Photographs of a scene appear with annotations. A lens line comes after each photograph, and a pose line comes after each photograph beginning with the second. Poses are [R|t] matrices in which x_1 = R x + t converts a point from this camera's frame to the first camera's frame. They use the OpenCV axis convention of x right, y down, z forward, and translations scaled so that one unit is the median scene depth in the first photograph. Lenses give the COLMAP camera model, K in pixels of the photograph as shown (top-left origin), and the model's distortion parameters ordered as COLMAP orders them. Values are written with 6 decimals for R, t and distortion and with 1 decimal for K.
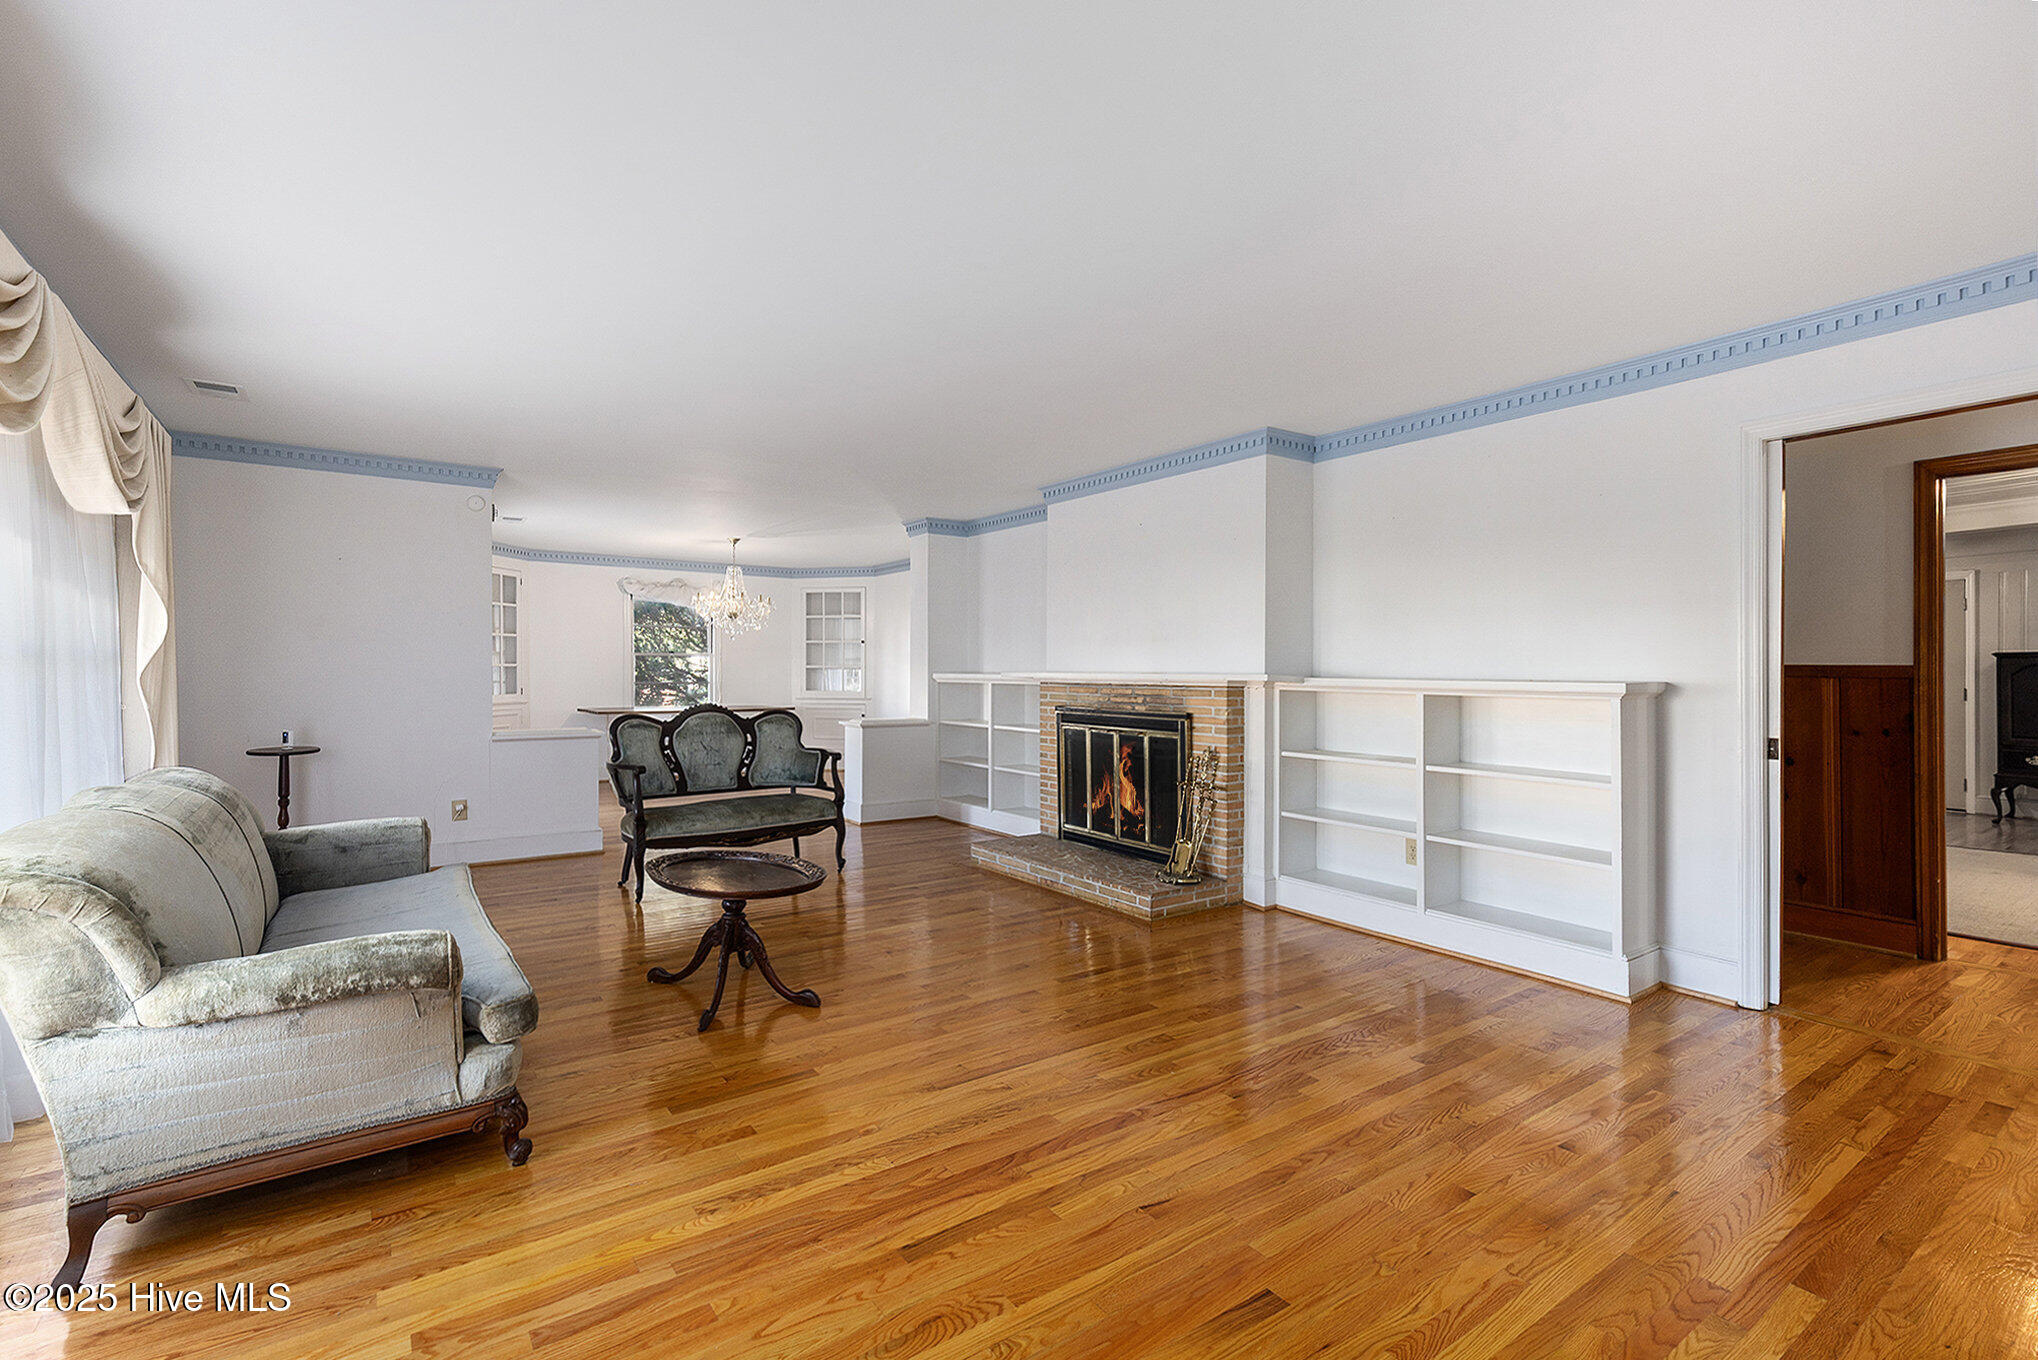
lens RADIAL K [[925.9, 0, 1023.2], [0, 925.9, 677.2], [0, 0, 1]] dist [0.004760, 0.000717]
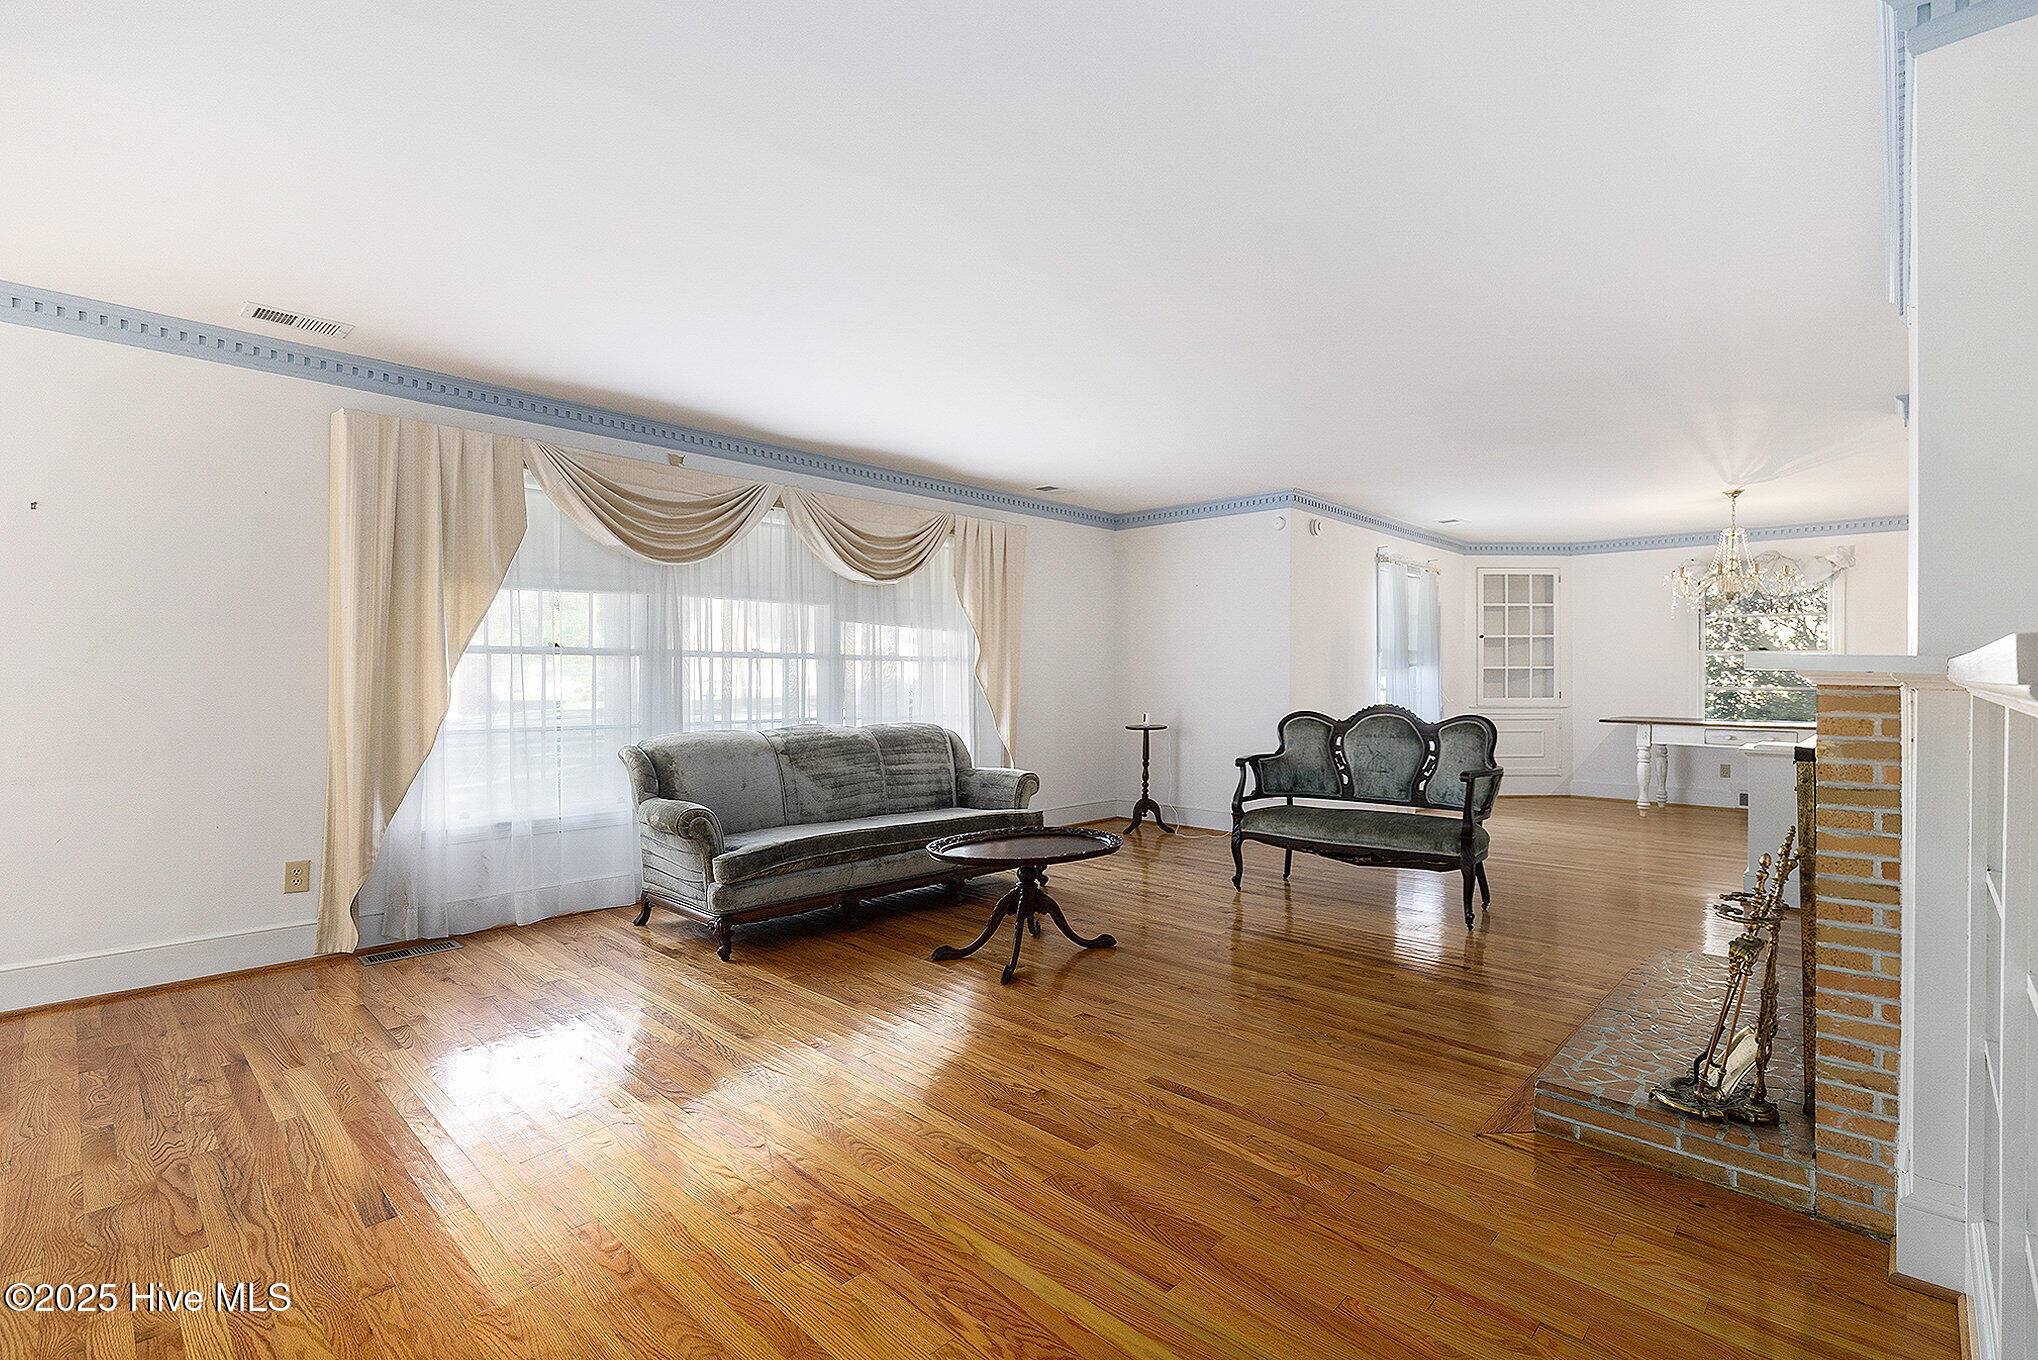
lens RADIAL K [[925.9, 0, 1023.6], [0, 925.9, 676.0], [0, 0, 1]] dist [0.004760, 0.000717]
pose [[0.190736, -0.003131, -0.981636, 0.485736], [-0.010383, 0.999933, -0.005207, 0.010537], [0.981586, 0.011186, 0.190691, 0.500588]]
